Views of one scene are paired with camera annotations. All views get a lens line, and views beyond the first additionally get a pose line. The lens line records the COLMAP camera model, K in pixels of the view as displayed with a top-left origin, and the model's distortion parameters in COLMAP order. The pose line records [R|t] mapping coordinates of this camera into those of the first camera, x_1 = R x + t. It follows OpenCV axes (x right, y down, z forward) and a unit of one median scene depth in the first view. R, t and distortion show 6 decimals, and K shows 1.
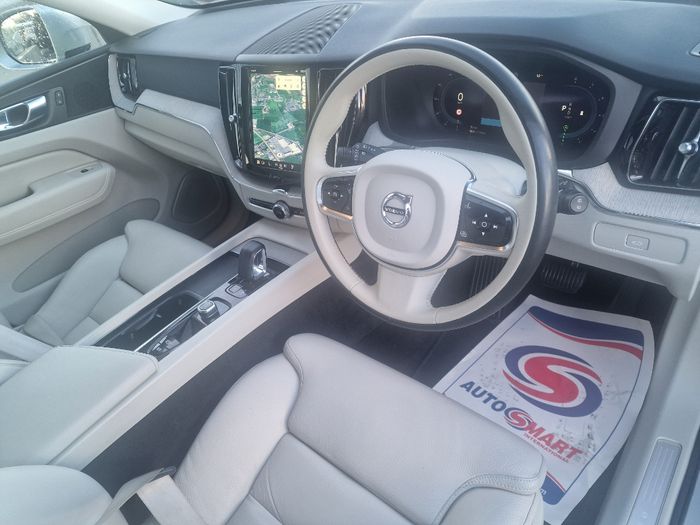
lens RADIAL K [[468.8, 0, 350.0], [0, 468.8, 262.5], [0, 0, 1]] dist [-0.000378, 0.000045]
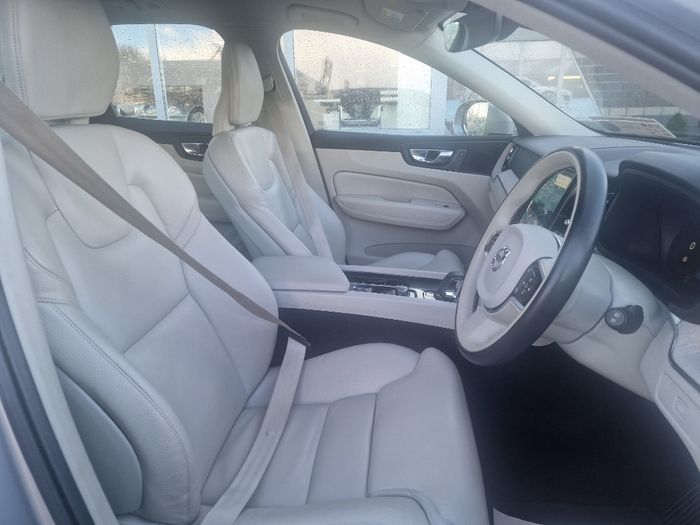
lens RADIAL K [[468.8, 0, 350.0], [0, 468.8, 262.5], [0, 0, 1]] dist [-0.000378, 0.000045]
pose [[0.517604, 0.450862, -0.727193, 0.384474], [-0.612598, 0.788622, 0.052911, 0.036965], [0.597336, 0.418090, 0.684391, -0.045758]]
